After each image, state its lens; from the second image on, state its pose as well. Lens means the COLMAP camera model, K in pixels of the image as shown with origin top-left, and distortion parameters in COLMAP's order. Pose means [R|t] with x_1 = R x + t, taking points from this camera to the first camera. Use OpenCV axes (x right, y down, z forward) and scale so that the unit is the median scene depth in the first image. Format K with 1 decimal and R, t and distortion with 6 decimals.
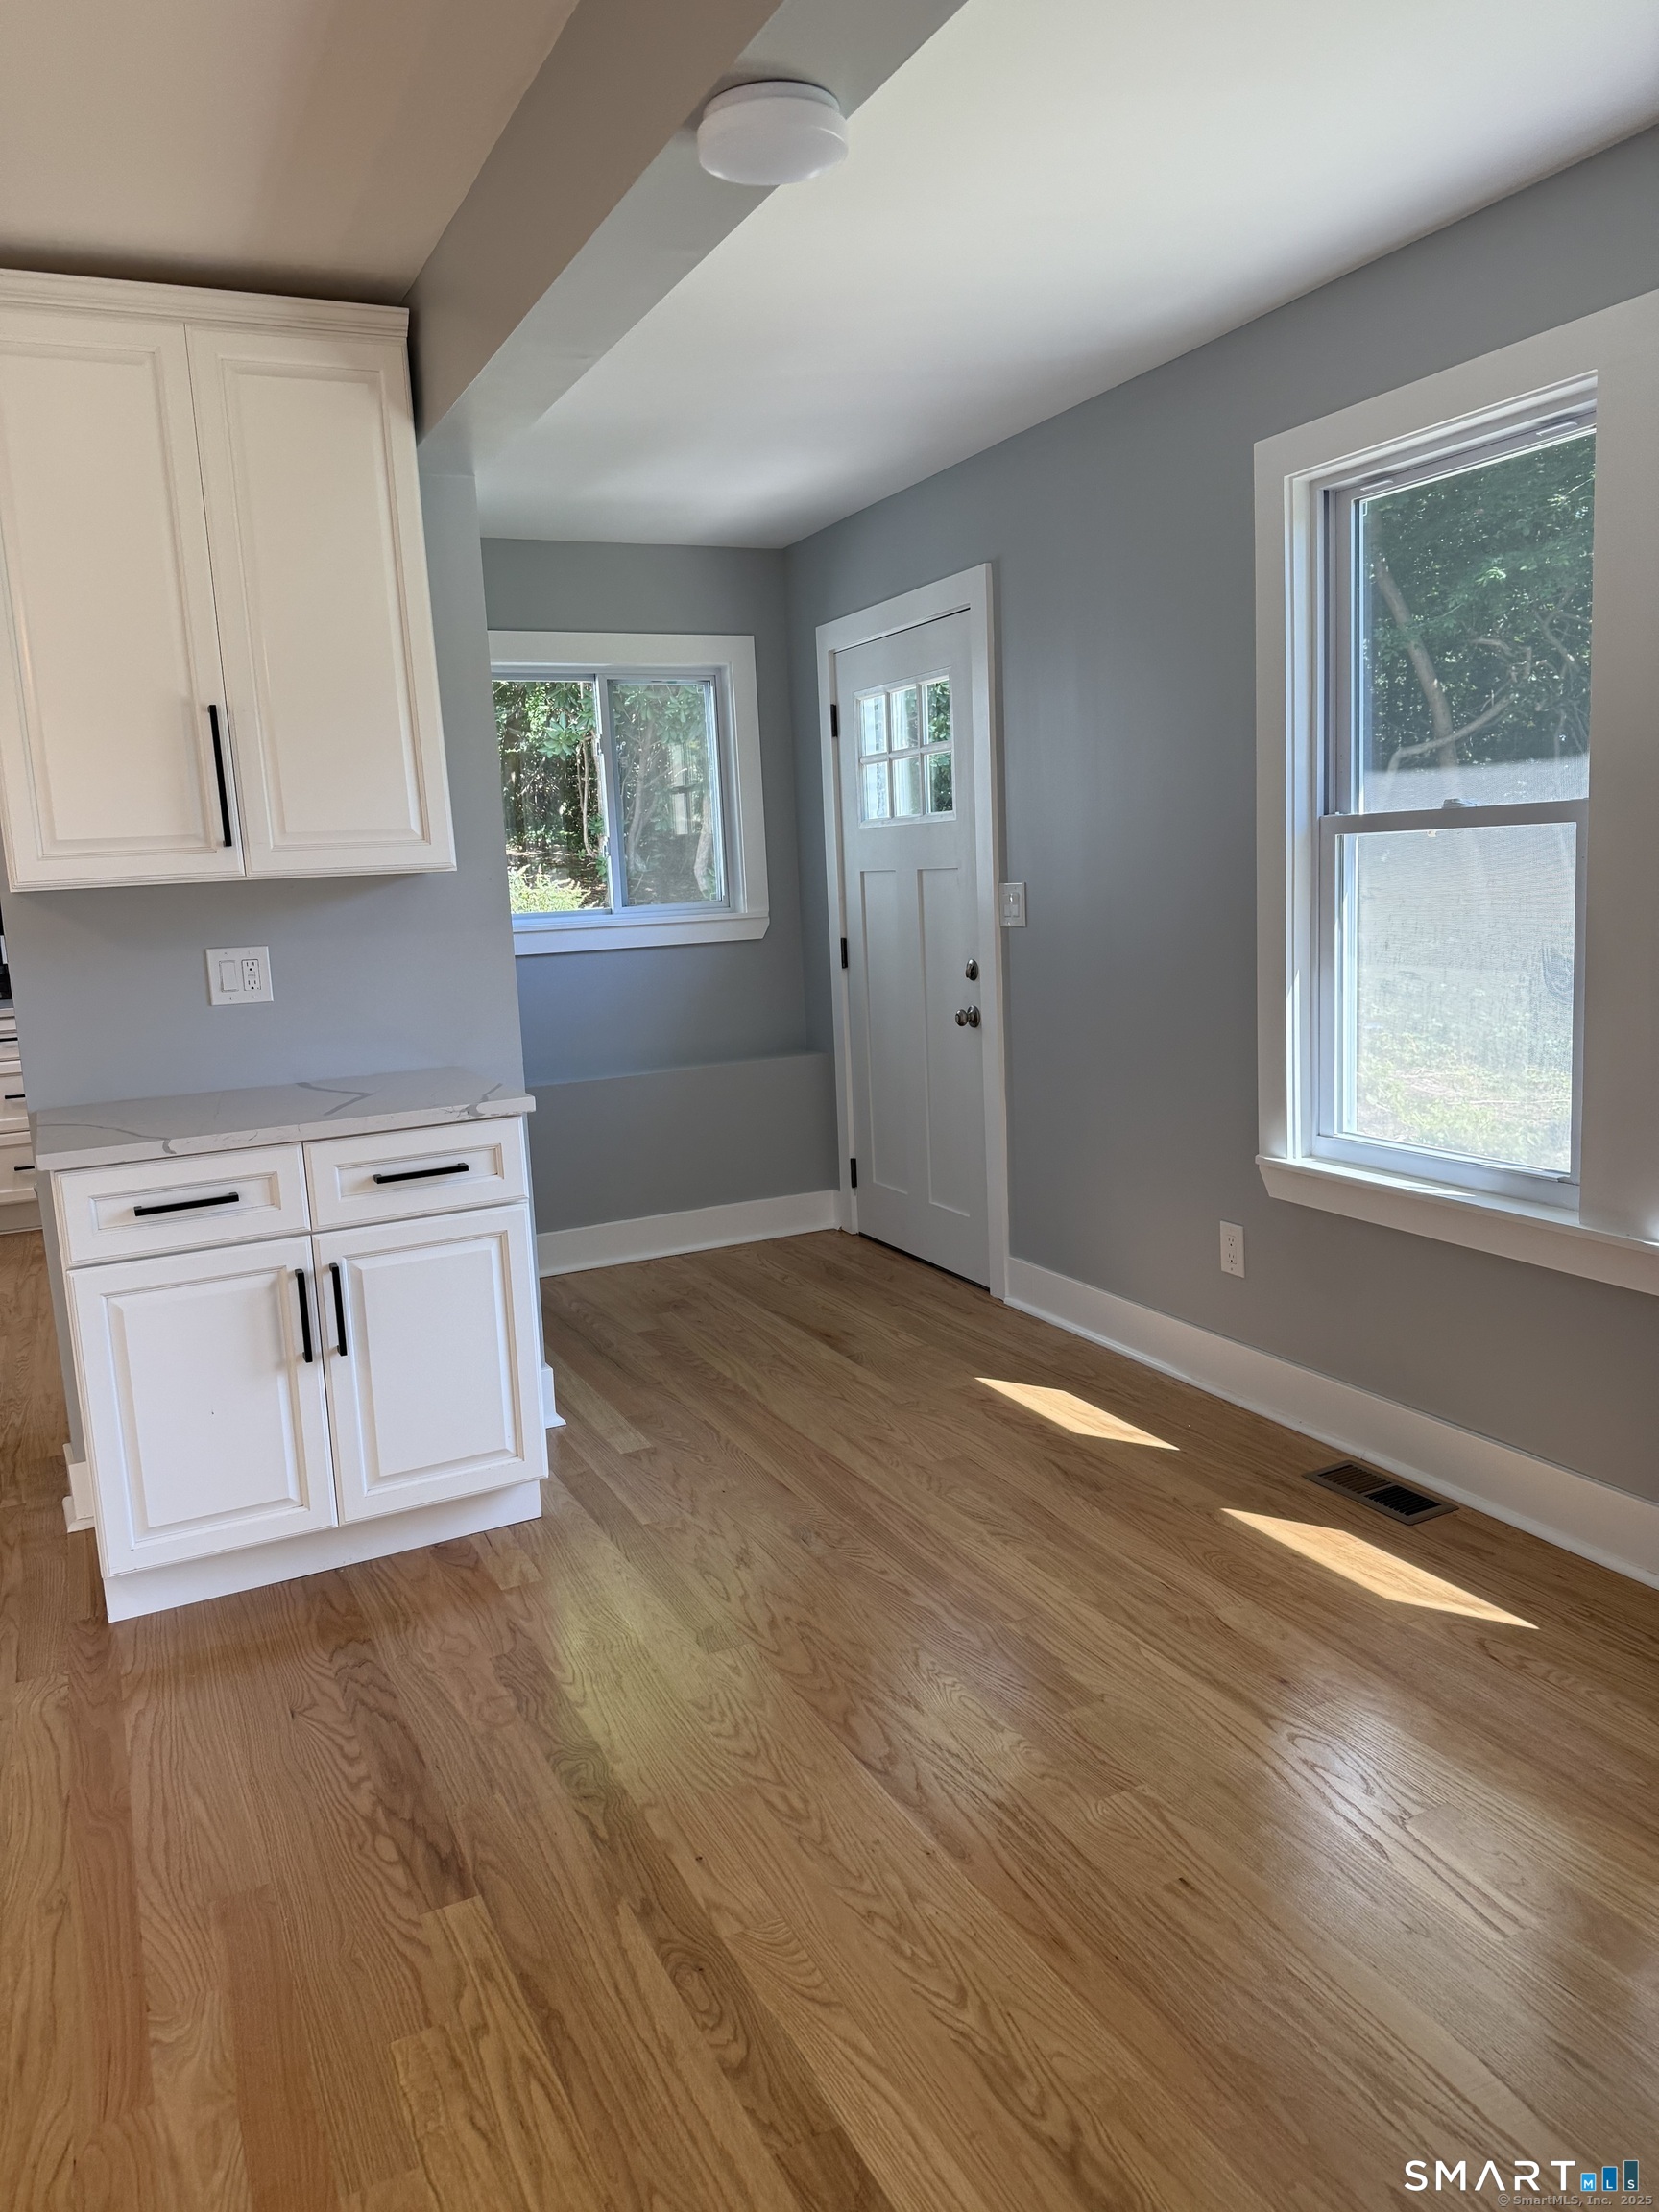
lens RADIAL K [[1555.8, 0, 837.8], [0, 1555.8, 1089.6], [0, 0, 1]] dist [0.078506, -0.117452]
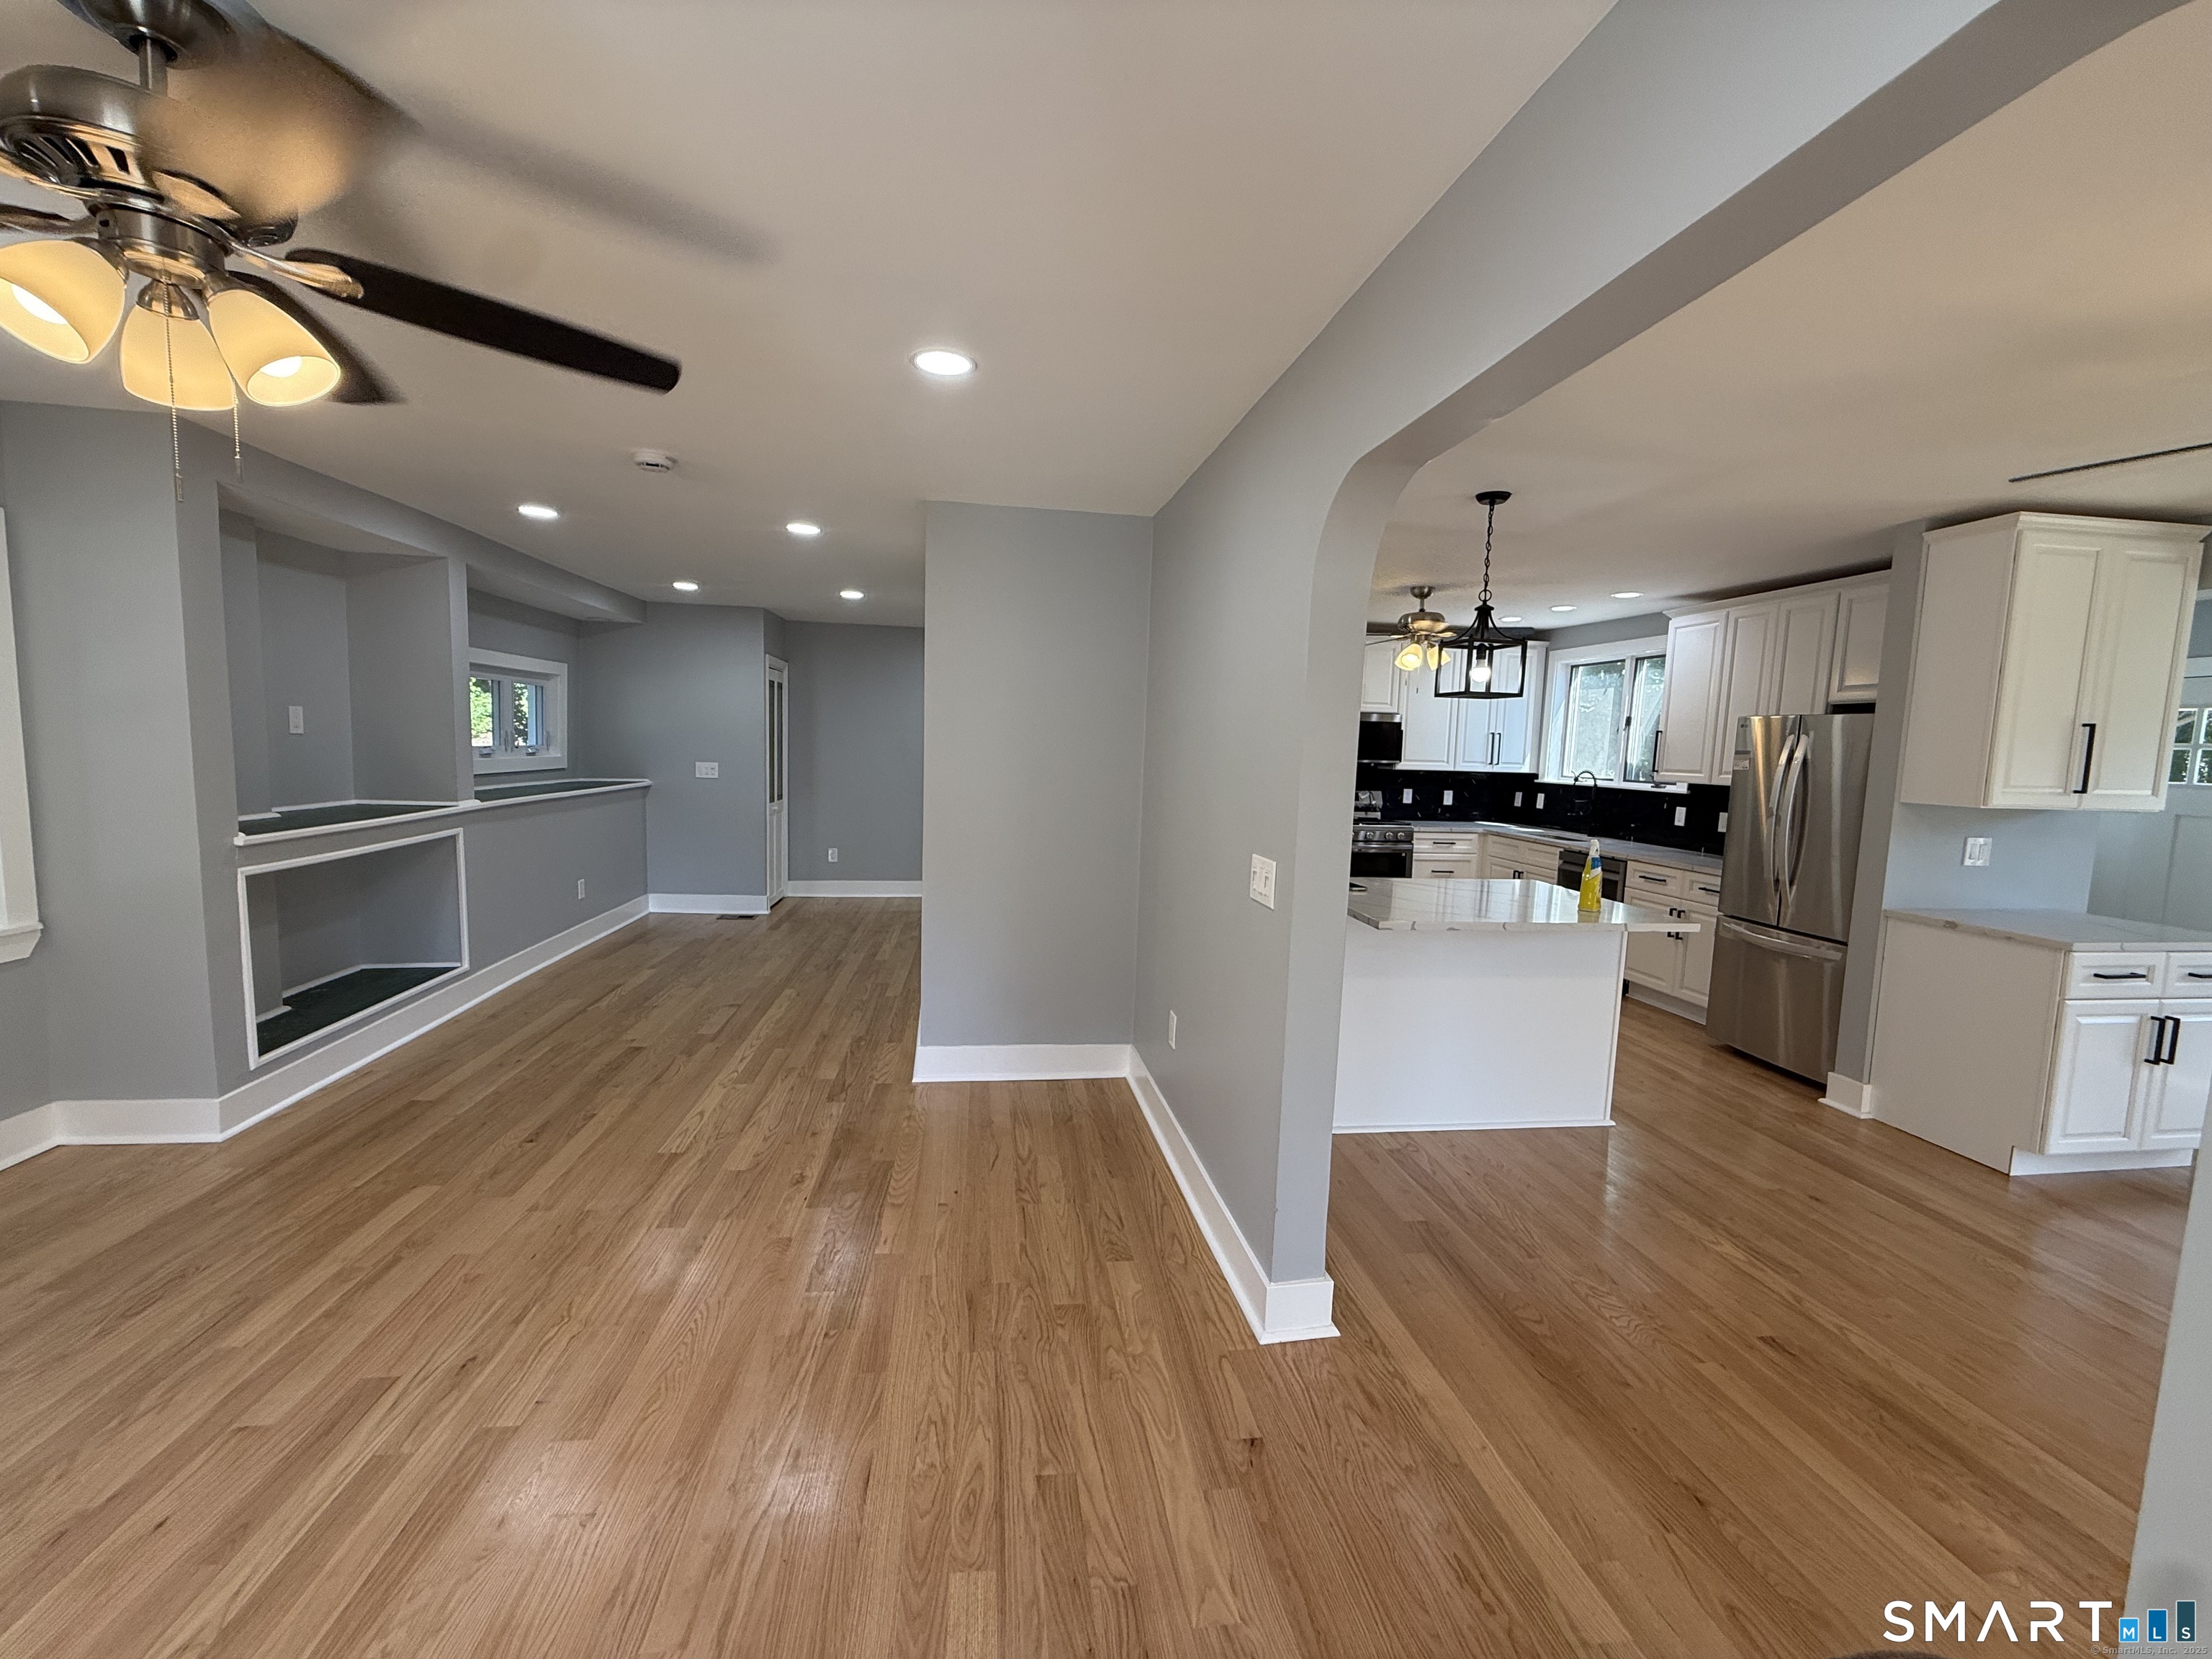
lens RADIAL K [[888.0, 0, 1106.0], [0, 888.0, 829.5], [0, 0, 1]] dist [-0.001246, 0.000066]
pose [[0.945660, 0.111699, -0.305369, -1.196214], [-0.126979, 0.991434, -0.030579, 0.079667], [0.299337, 0.067693, 0.951743, -0.421904]]
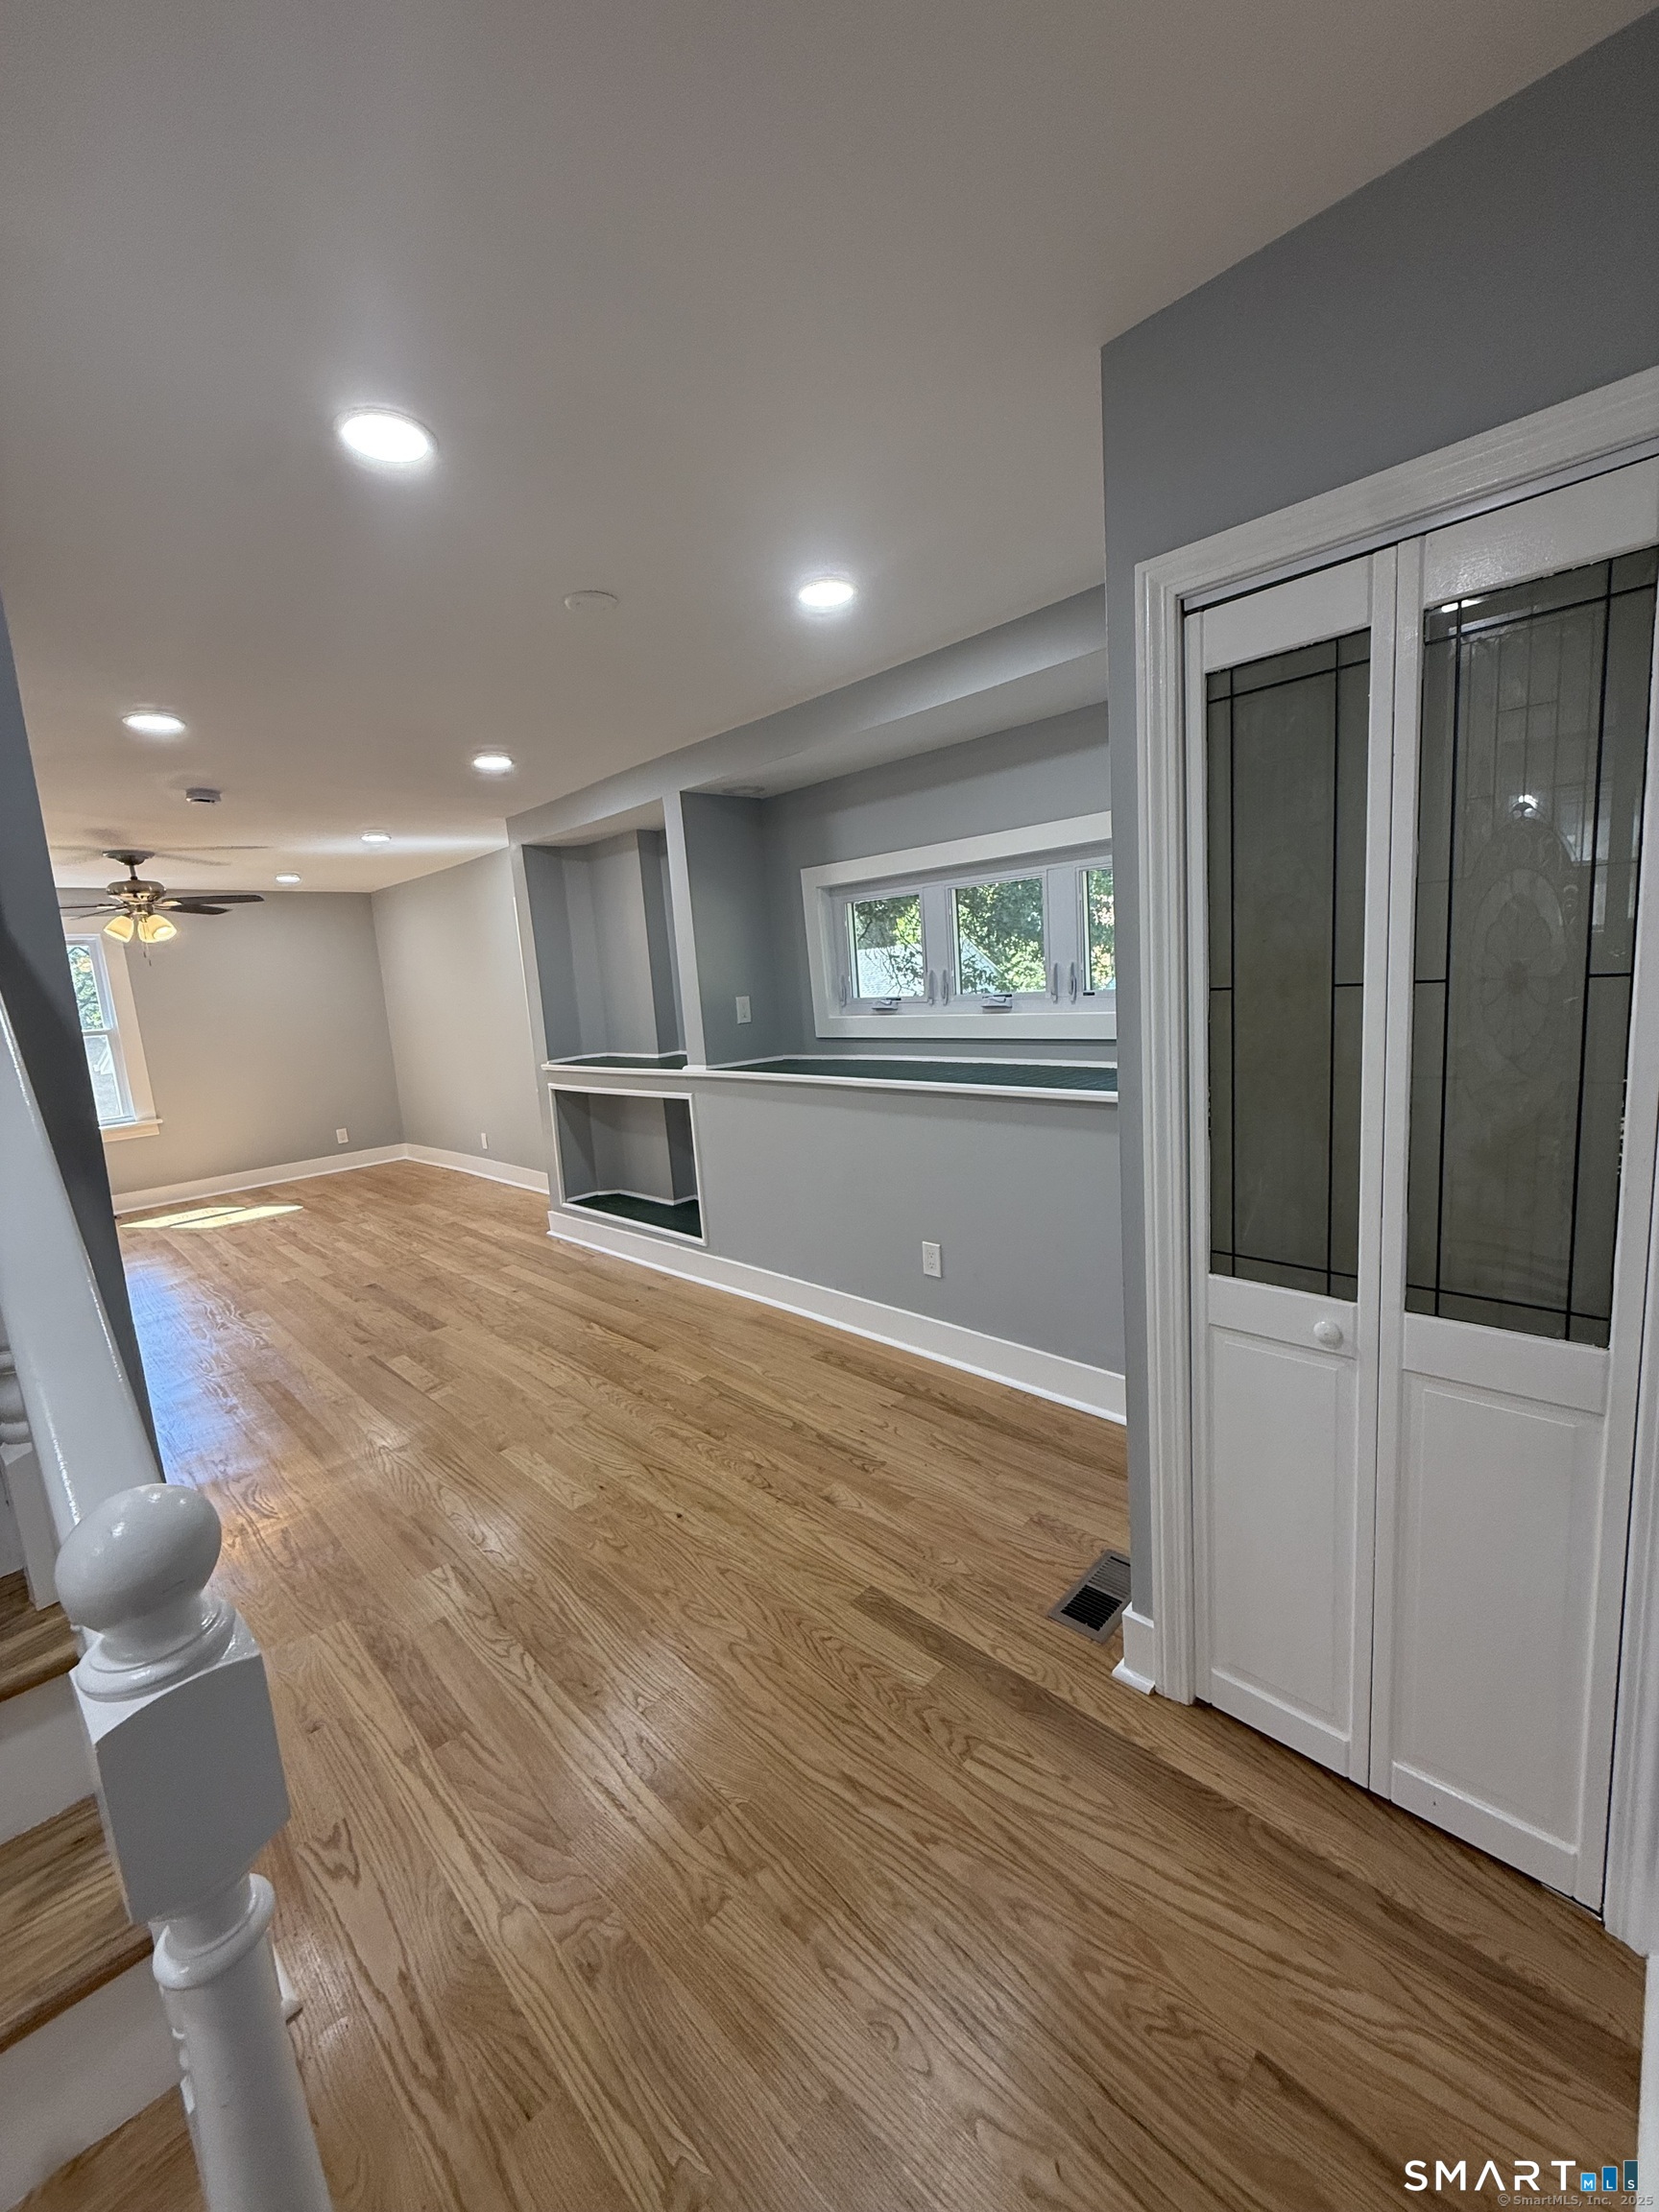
lens RADIAL K [[888.0, 0, 829.5], [0, 888.0, 1106.0], [0, 0, 1]] dist [-0.001246, 0.000066]
pose [[-0.941980, 0.164686, -0.292492, -2.477929], [0.072090, 0.950296, 0.302888, -0.209503], [0.327835, 0.264229, -0.907032, 1.989155]]
